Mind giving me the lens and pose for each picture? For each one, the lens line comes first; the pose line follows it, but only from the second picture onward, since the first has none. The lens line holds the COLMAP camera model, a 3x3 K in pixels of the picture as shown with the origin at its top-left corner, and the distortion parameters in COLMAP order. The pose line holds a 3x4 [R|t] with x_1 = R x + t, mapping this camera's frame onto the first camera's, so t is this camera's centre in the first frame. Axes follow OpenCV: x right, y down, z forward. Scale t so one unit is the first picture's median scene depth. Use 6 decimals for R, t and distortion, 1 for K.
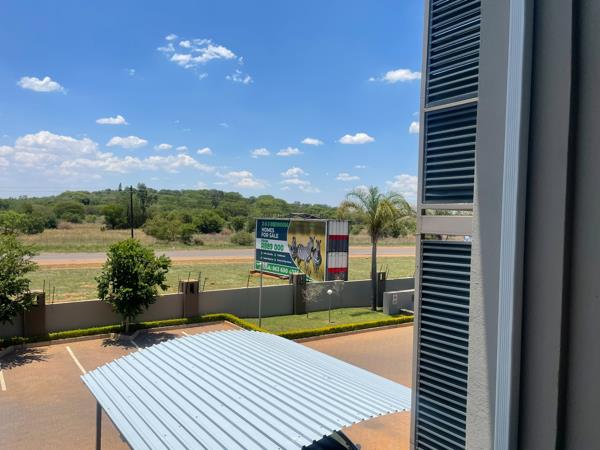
lens RADIAL K [[448.2, 0, 300.0], [0, 448.2, 225.0], [0, 0, 1]] dist [0.013160, 0.005903]
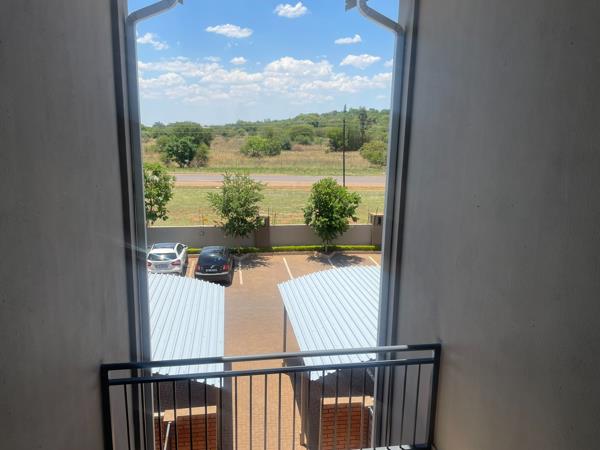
lens RADIAL K [[448.2, 0, 300.0], [0, 448.2, 225.0], [0, 0, 1]] dist [0.013160, 0.005903]
pose [[0.885646, 0.084548, -0.456599, 0.106997], [-0.001099, 0.983664, 0.180014, -0.056262], [0.464360, -0.158927, 0.871270, -0.102987]]
